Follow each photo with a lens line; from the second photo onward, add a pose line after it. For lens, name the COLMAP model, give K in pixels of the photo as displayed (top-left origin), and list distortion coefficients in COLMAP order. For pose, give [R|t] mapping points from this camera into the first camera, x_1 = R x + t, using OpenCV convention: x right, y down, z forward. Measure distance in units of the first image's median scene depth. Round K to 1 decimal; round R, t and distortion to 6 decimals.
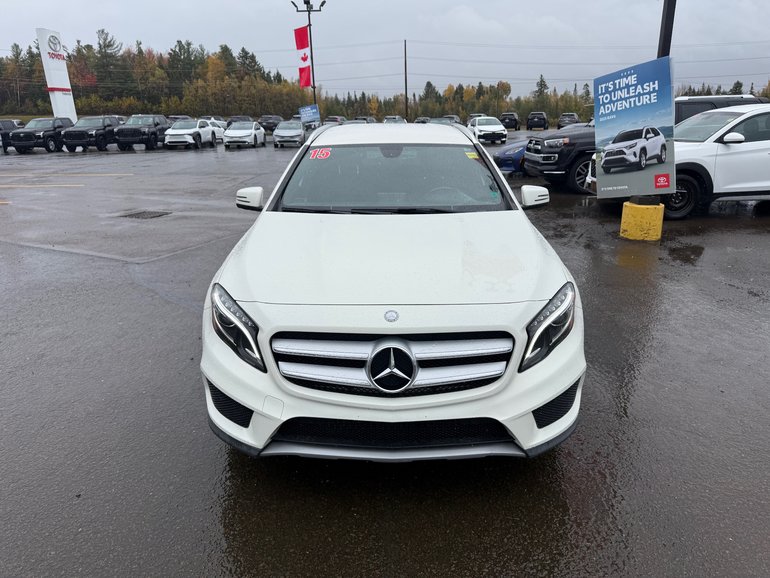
lens RADIAL K [[563.8, 0, 391.9], [0, 563.8, 287.2], [0, 0, 1]] dist [-0.001884, -0.010717]
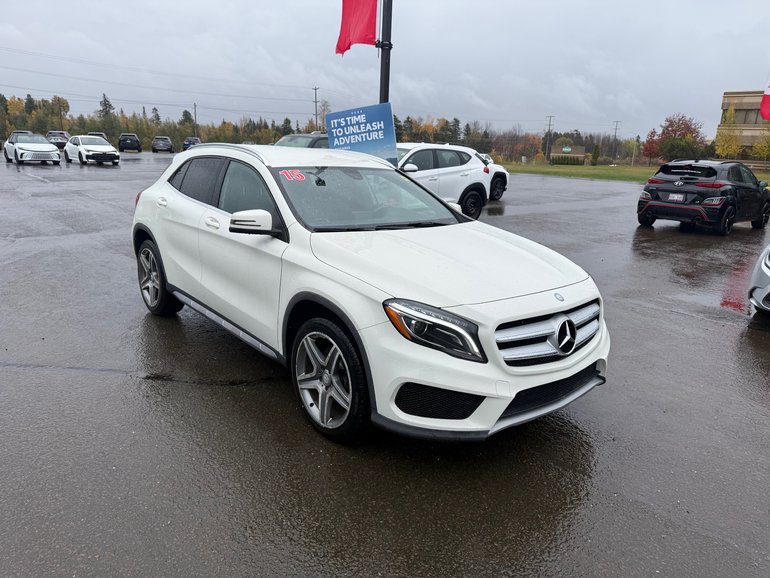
lens RADIAL K [[563.8, 0, 381.8], [0, 563.8, 287.8], [0, 0, 1]] dist [-0.001884, -0.010717]
pose [[0.740939, -0.112221, 0.662130, -0.371786], [0.138468, 0.990283, 0.012889, -0.015121], [-0.657142, 0.082134, 0.749279, 0.084409]]
